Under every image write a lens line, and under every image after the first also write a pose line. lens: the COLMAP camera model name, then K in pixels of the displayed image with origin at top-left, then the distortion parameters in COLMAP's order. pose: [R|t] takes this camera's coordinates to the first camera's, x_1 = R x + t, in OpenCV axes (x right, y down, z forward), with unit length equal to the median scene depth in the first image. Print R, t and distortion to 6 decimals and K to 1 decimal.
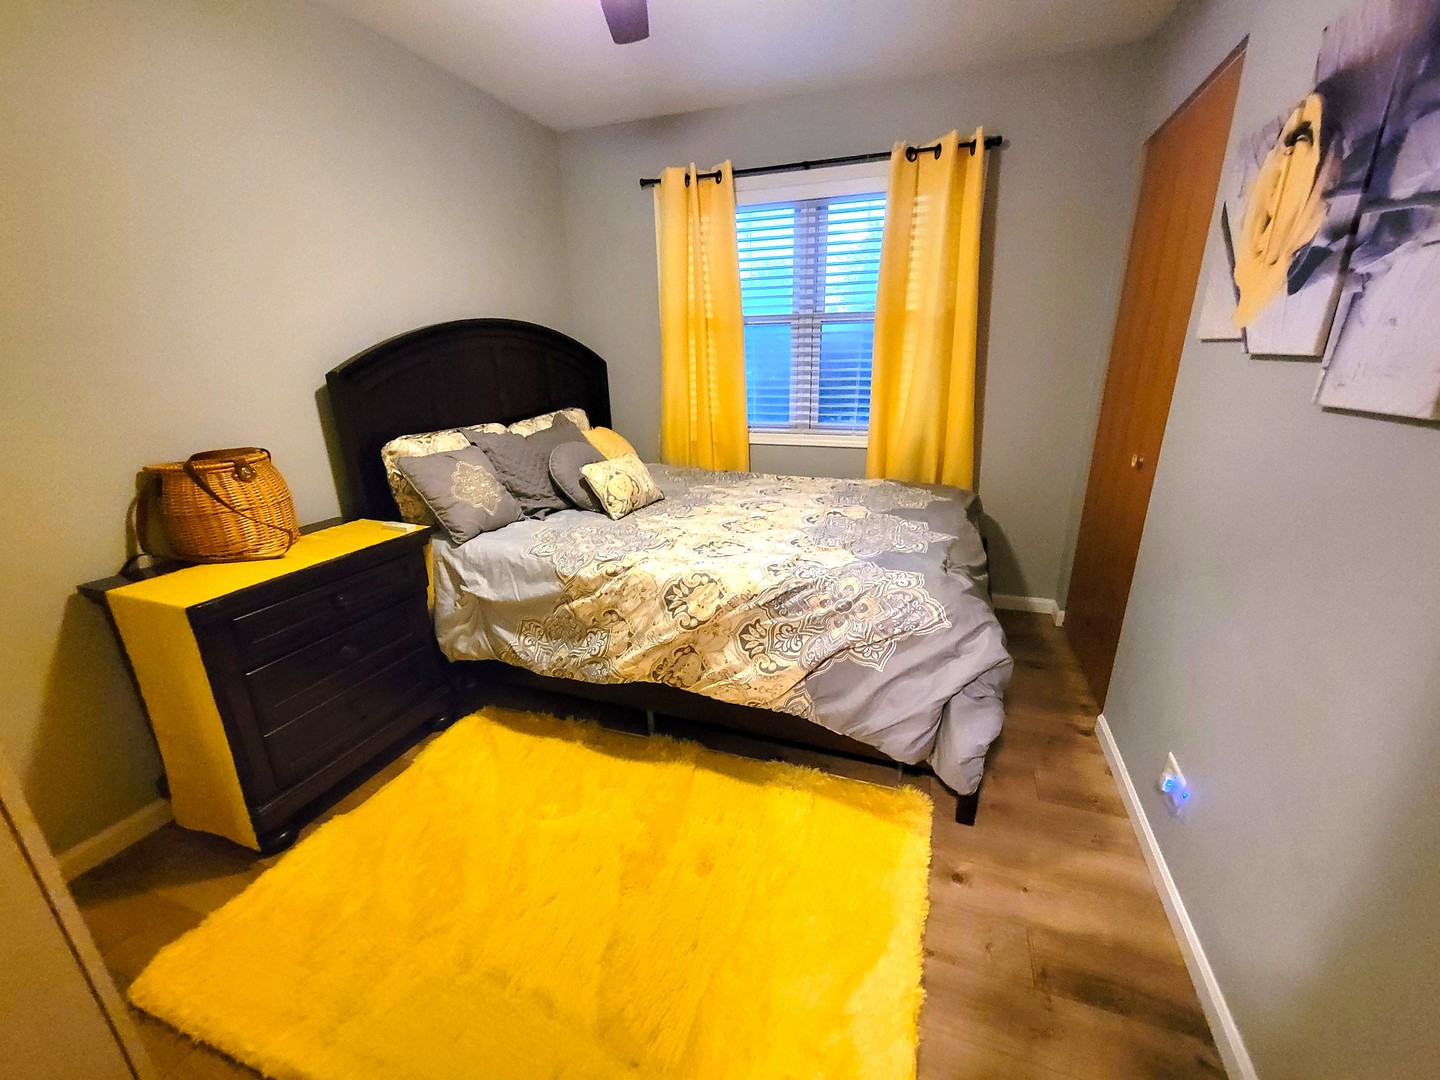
lens RADIAL K [[603.3, 0, 732.3], [0, 603.3, 552.0], [0, 0, 1]] dist [-0.003390, -0.000664]
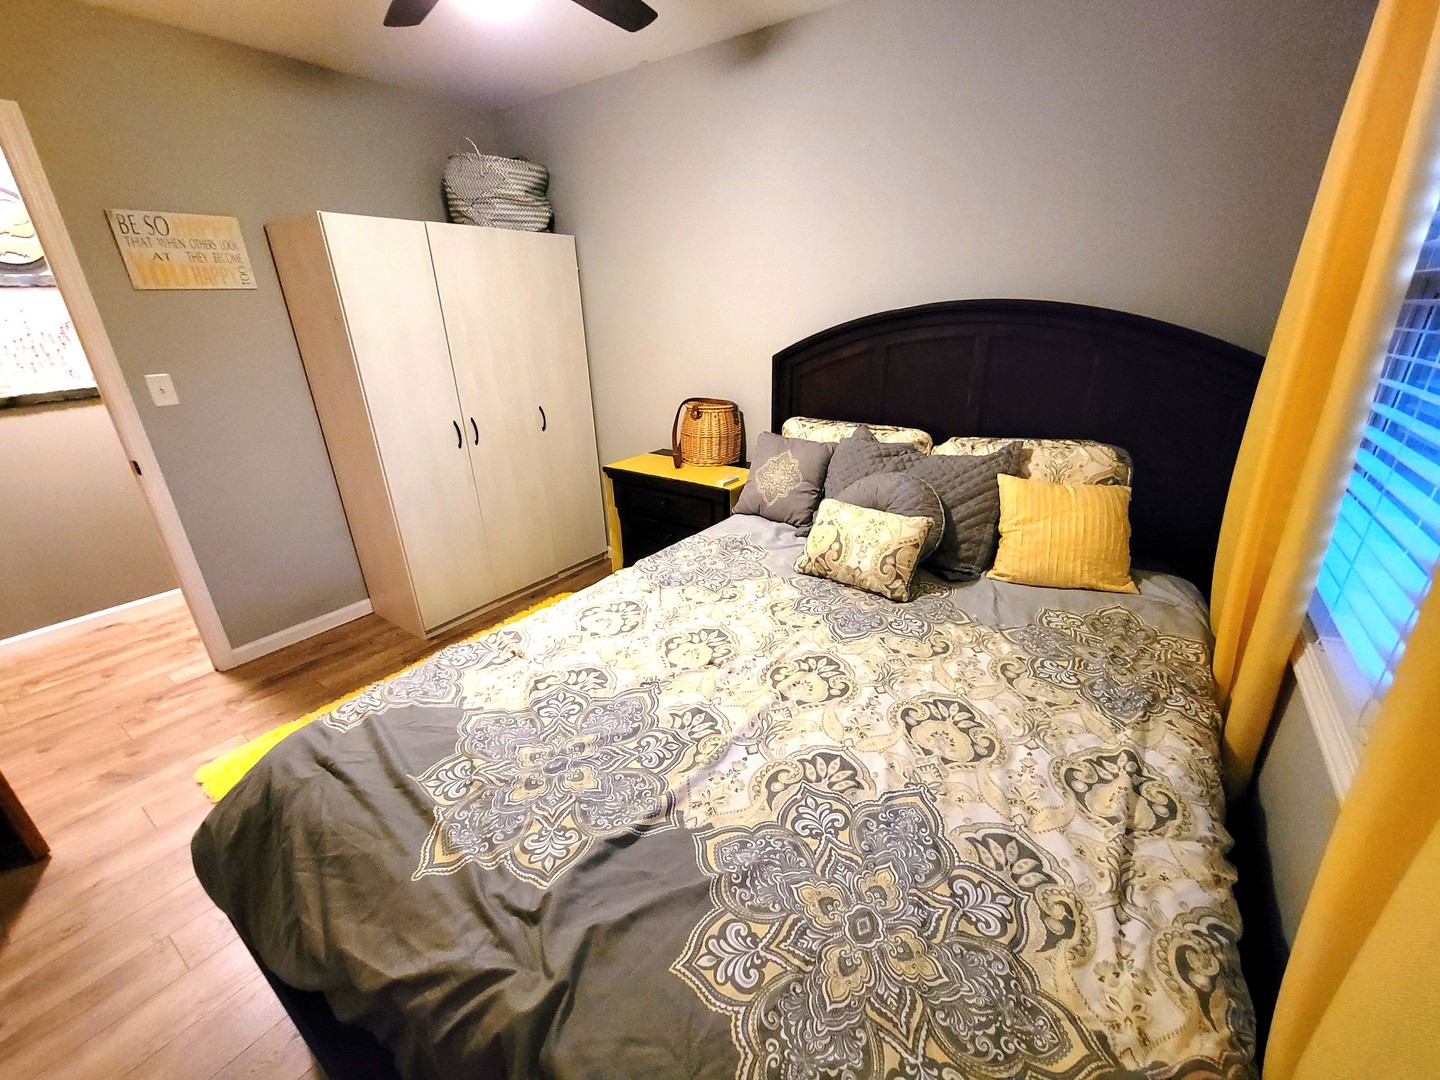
lens RADIAL K [[603.3, 0, 732.3], [0, 603.3, 552.0], [0, 0, 1]] dist [-0.003390, -0.000664]
pose [[-0.252736, 0.380947, -0.889384, 0.514715], [-0.291413, 0.846569, 0.445420, -0.398284], [0.922607, 0.371752, -0.102945, 0.988896]]
